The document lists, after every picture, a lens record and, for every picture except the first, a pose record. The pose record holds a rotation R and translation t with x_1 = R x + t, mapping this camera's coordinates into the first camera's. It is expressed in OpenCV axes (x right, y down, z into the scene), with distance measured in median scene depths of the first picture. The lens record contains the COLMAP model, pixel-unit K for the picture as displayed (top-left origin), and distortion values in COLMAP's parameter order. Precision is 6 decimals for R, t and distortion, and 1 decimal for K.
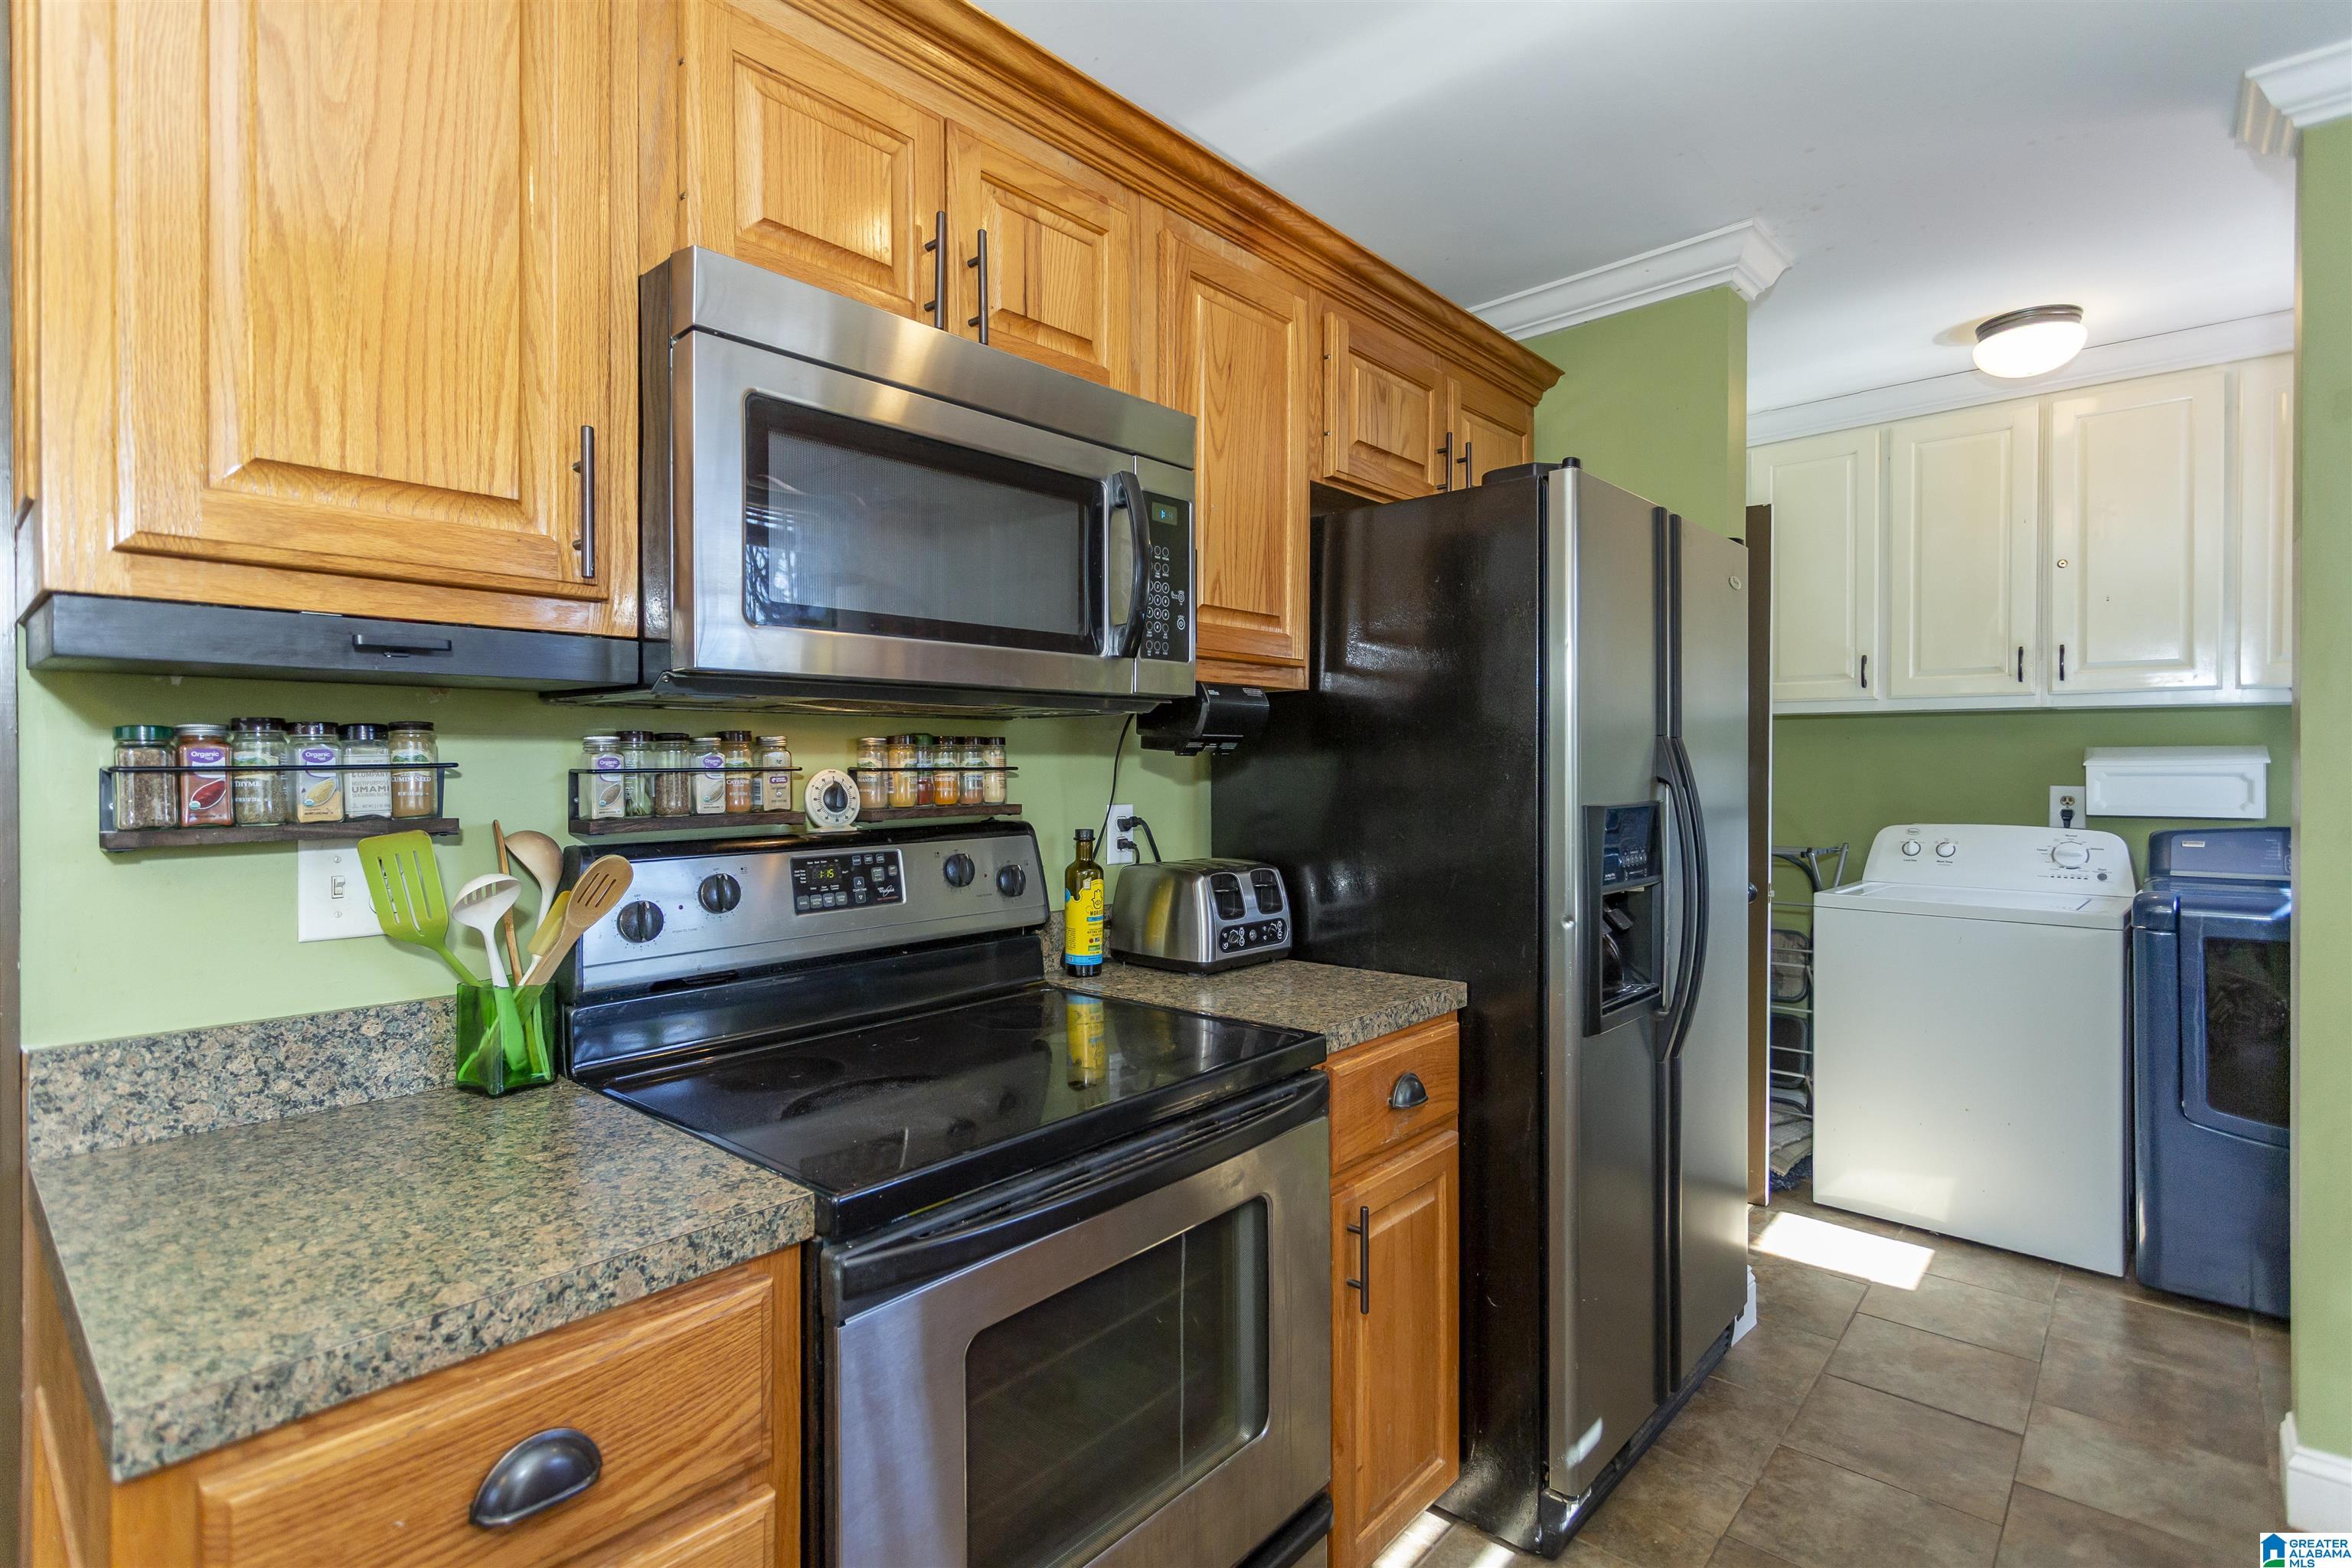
lens RADIAL K [[1127.5, 0, 1163.8], [0, 1127.5, 767.8], [0, 0, 1]] dist [0.001647, 0.001068]
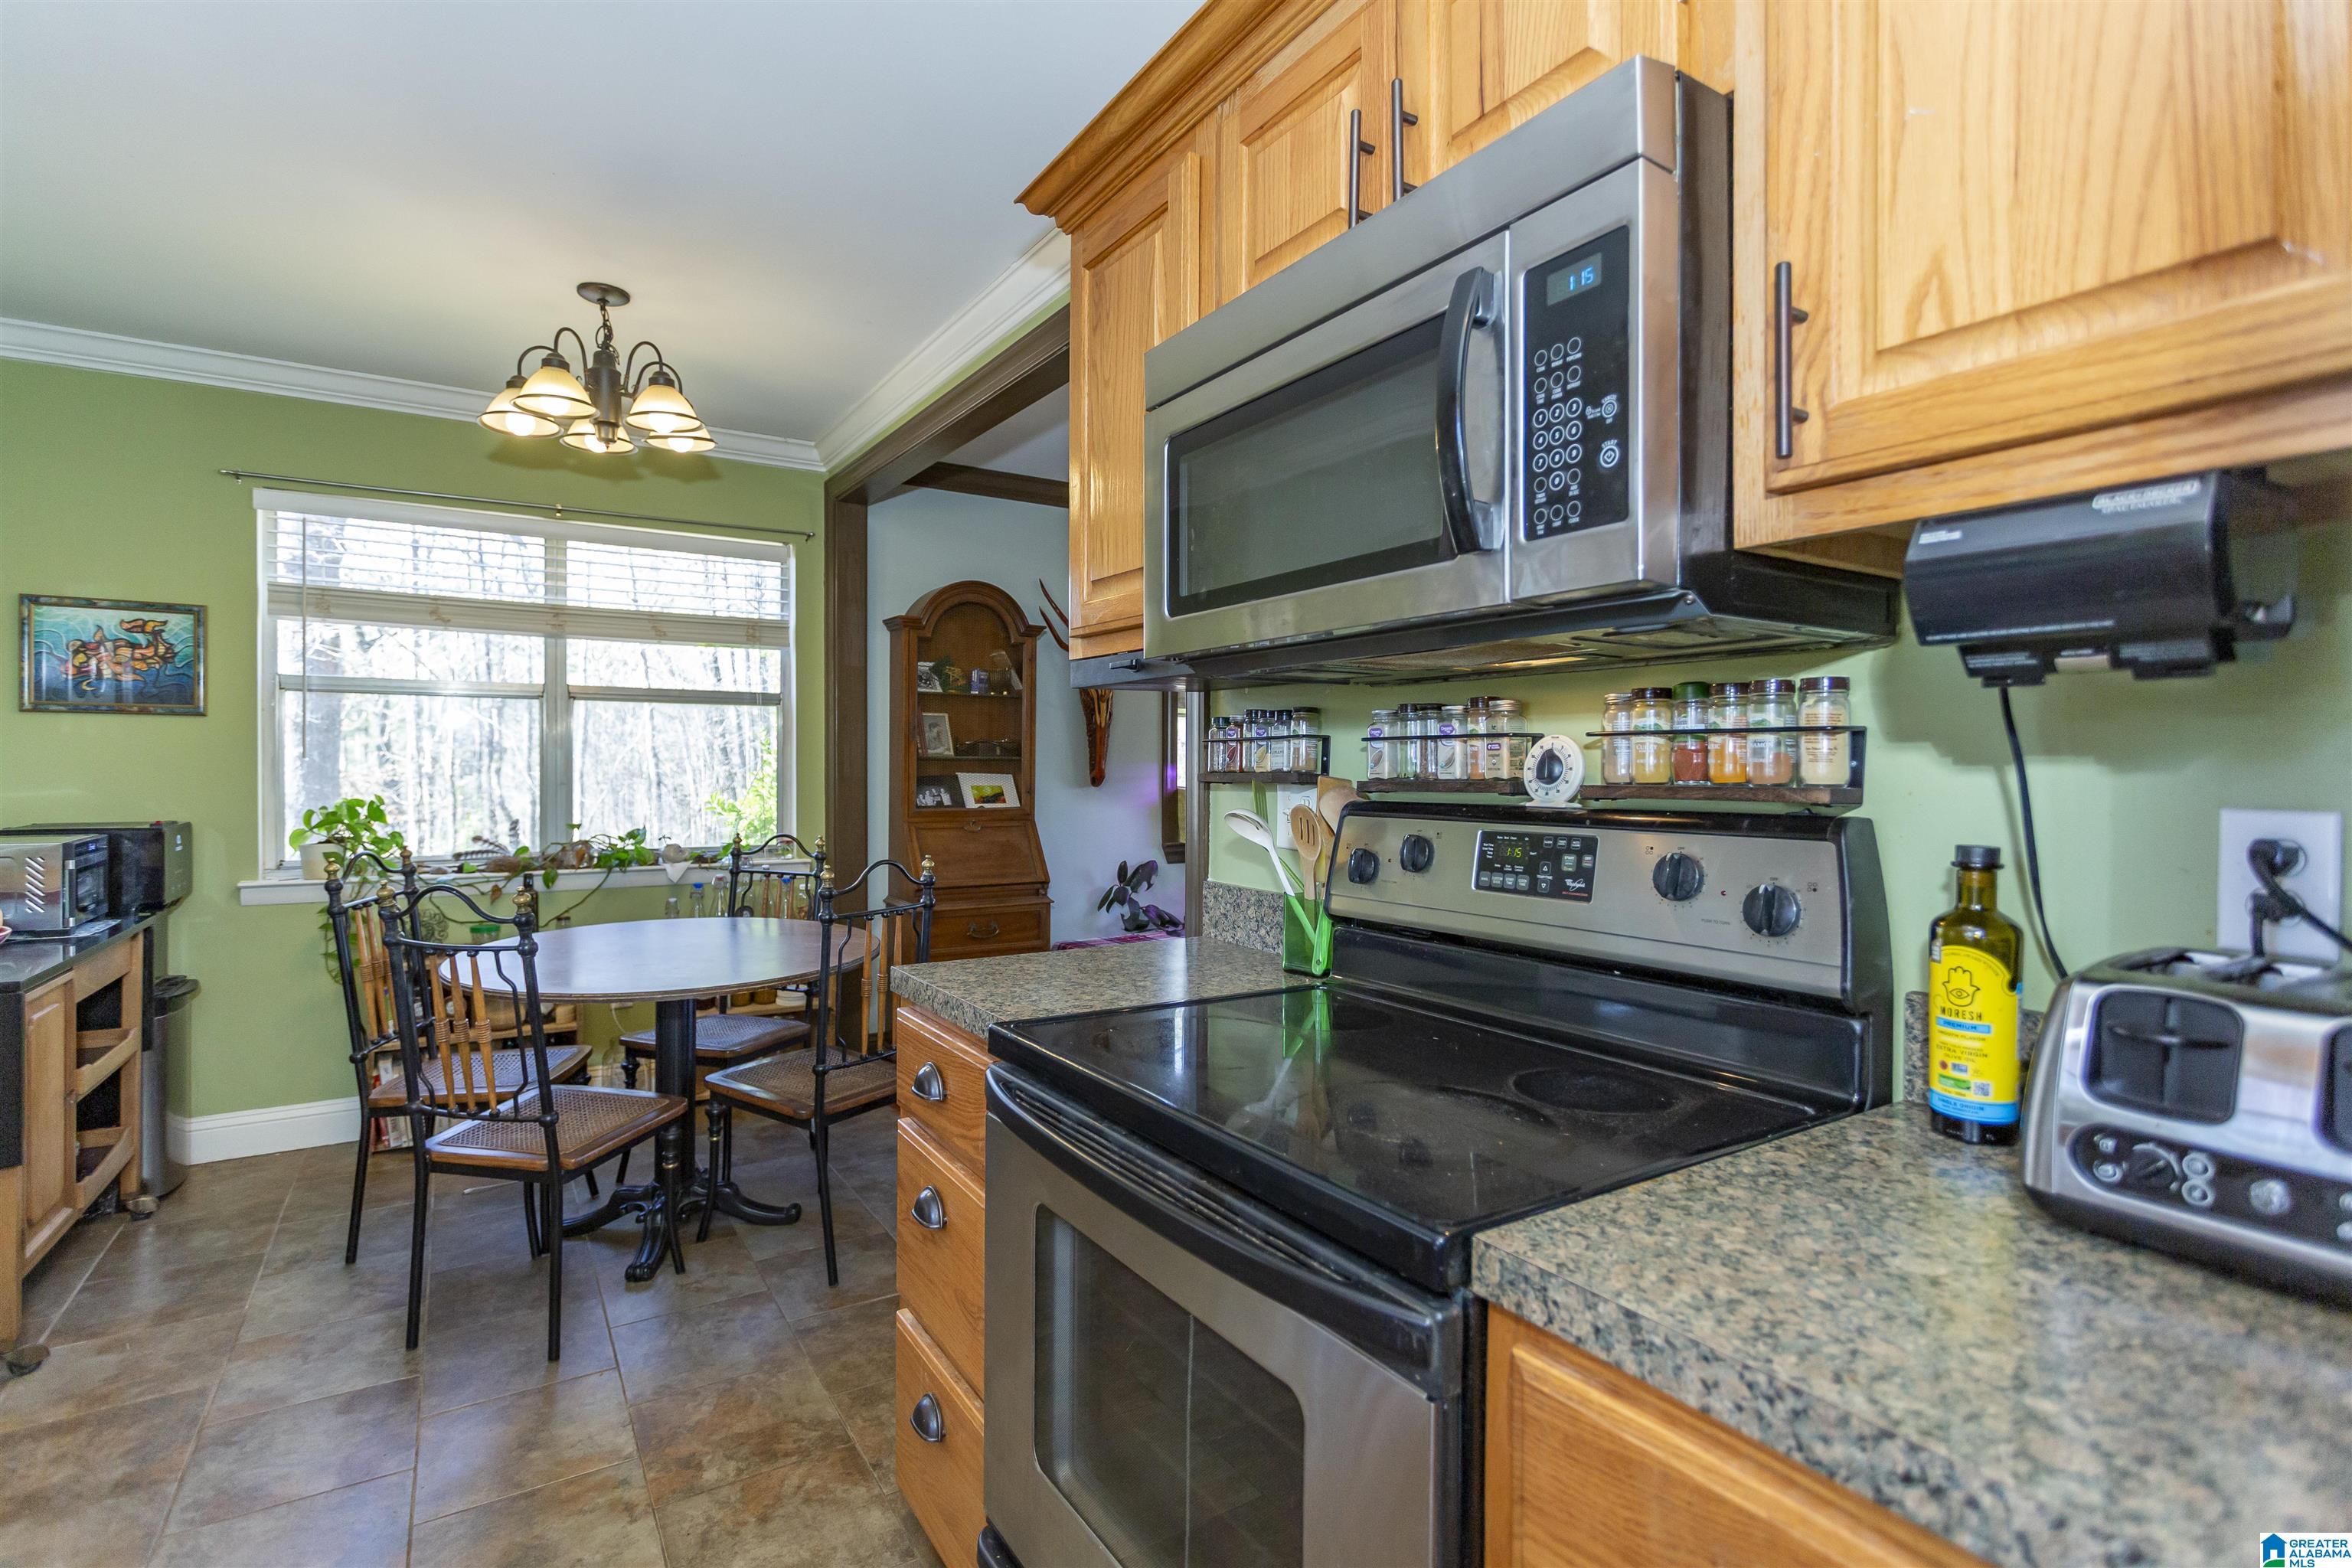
lens RADIAL K [[1127.5, 0, 1163.8], [0, 1127.5, 767.8], [0, 0, 1]] dist [0.001647, 0.001068]
pose [[-0.277509, 0.005228, -0.960709, 0.603840], [-0.005552, 0.999960, 0.007045, 0.021977], [0.960707, 0.007289, -0.277468, 0.939955]]
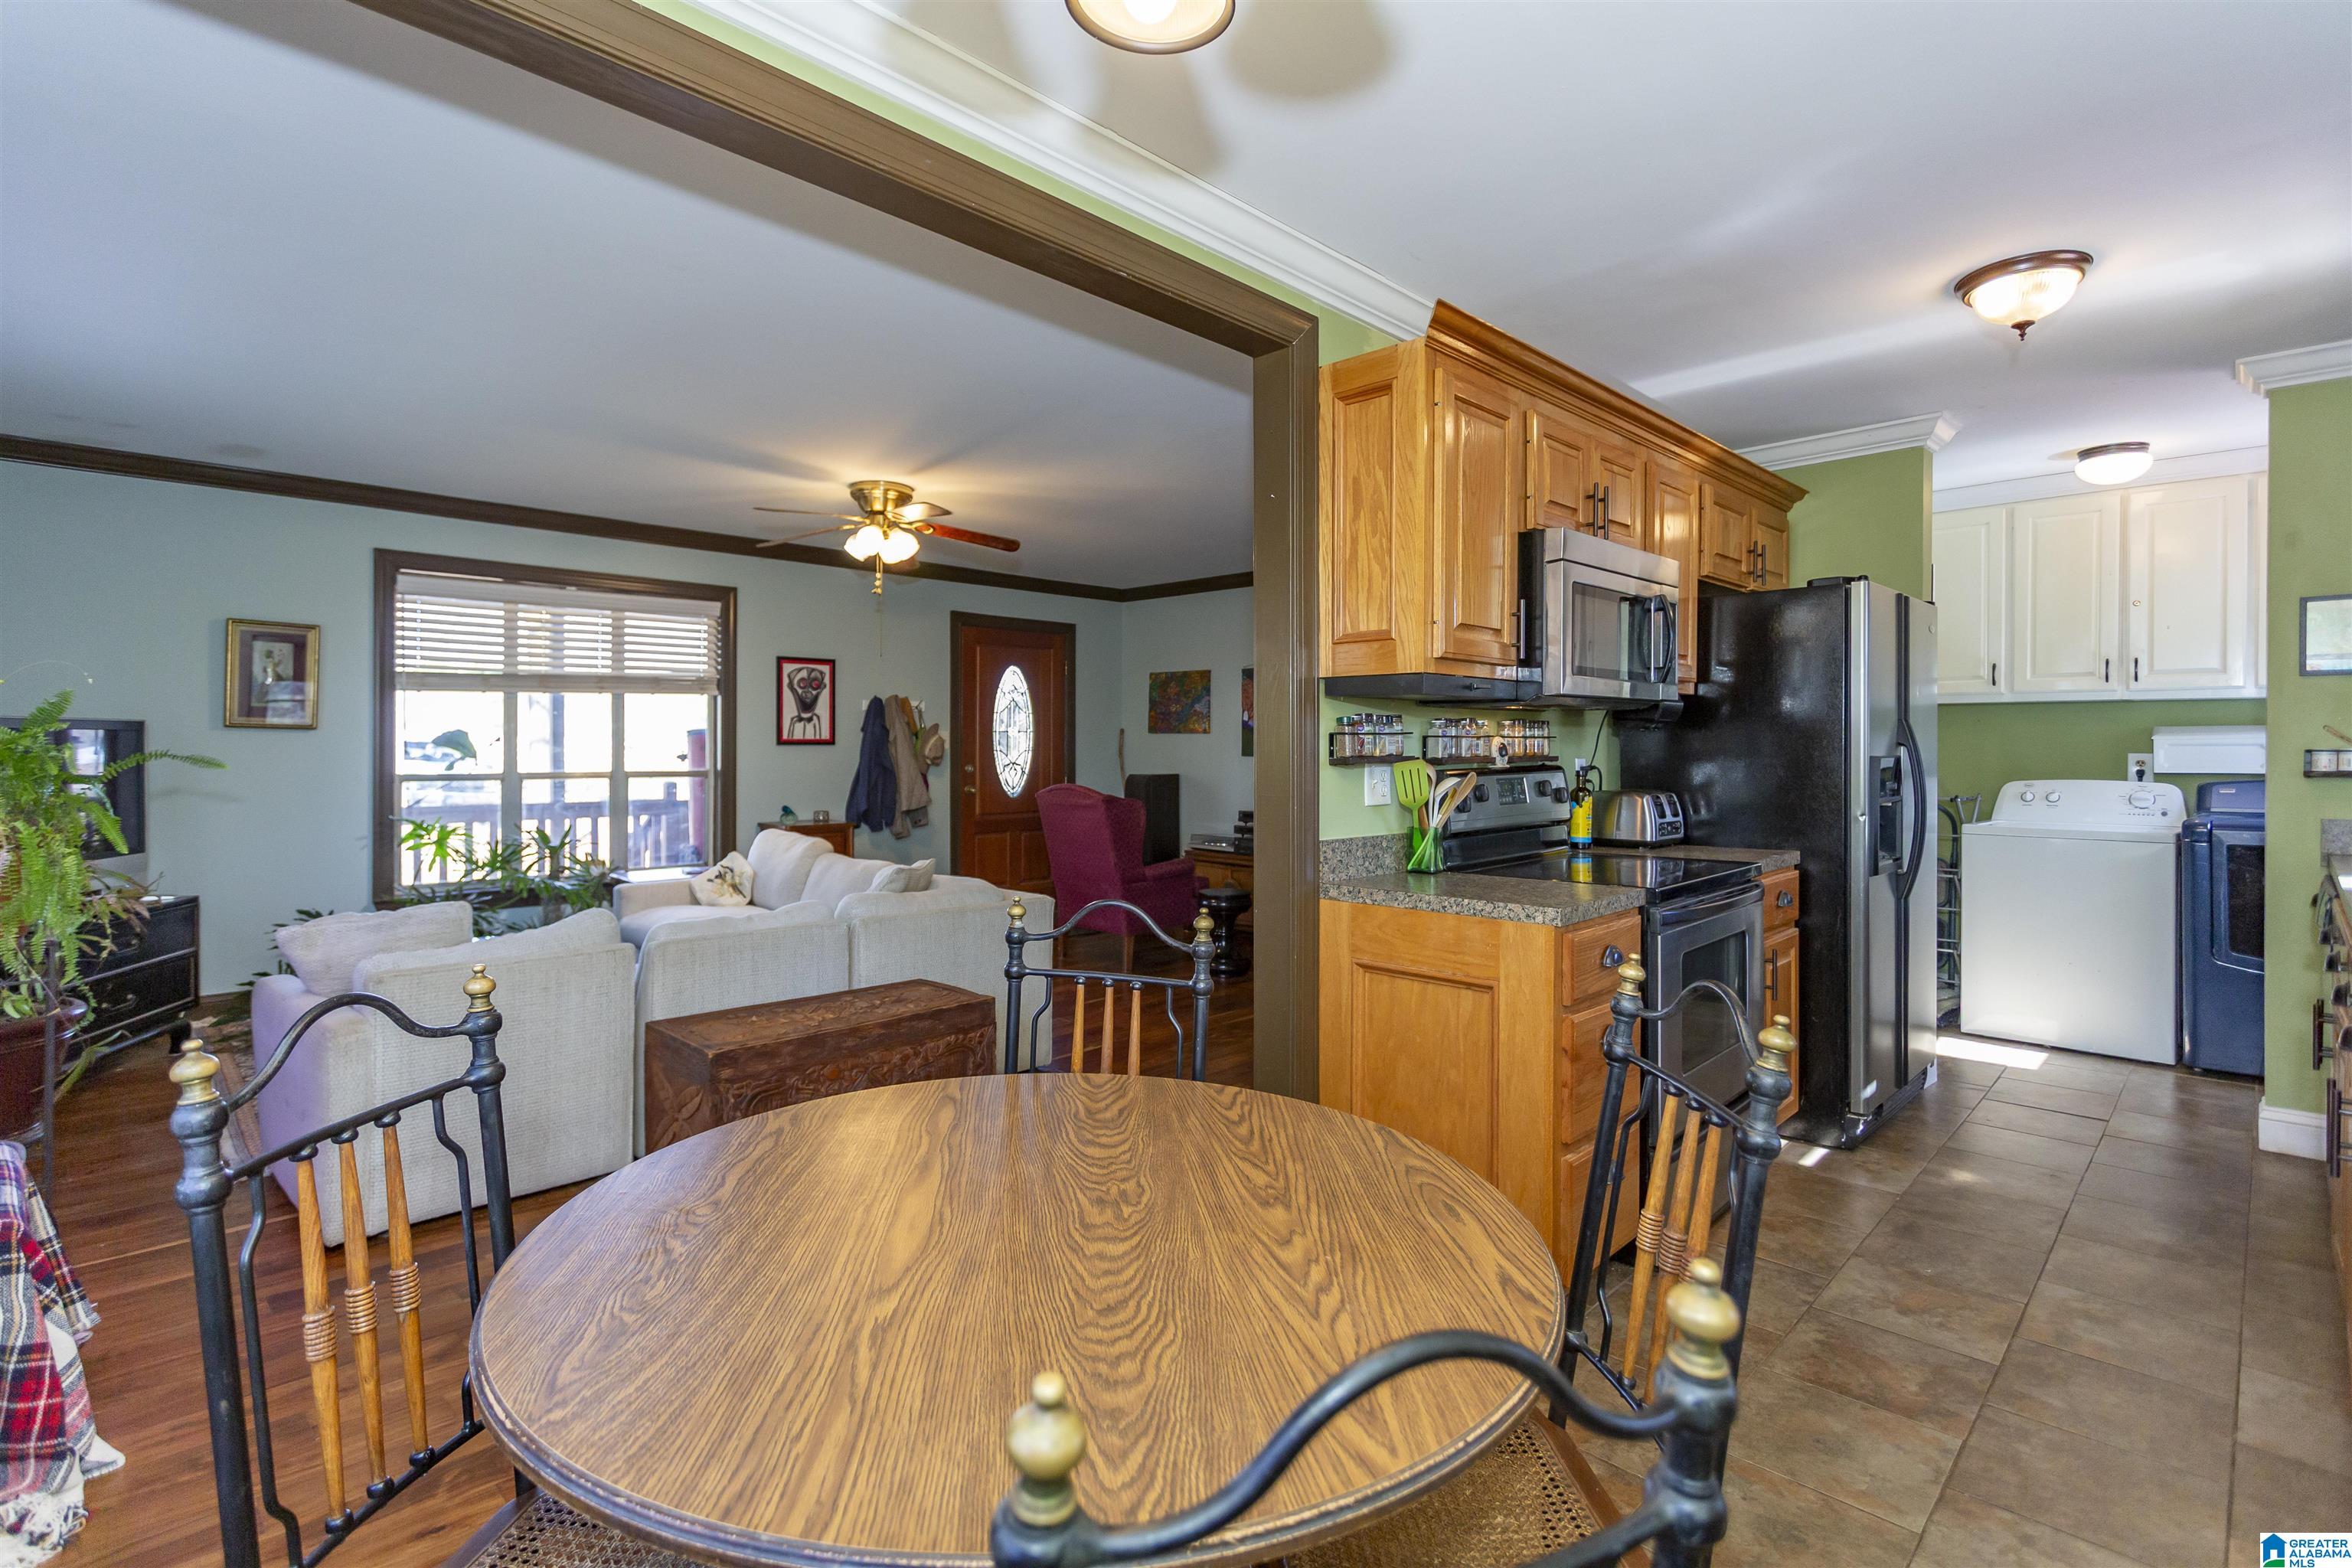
lens RADIAL K [[1104.6, 0, 1163.5], [0, 1104.6, 751.2], [0, 0, 1]] dist [0.001821, 0.000134]
pose [[0.998468, 0.000511, -0.055322, -0.774997], [-0.000410, 0.999998, 0.001849, 0.023671], [0.055323, -0.001824, 0.998467, -1.010530]]
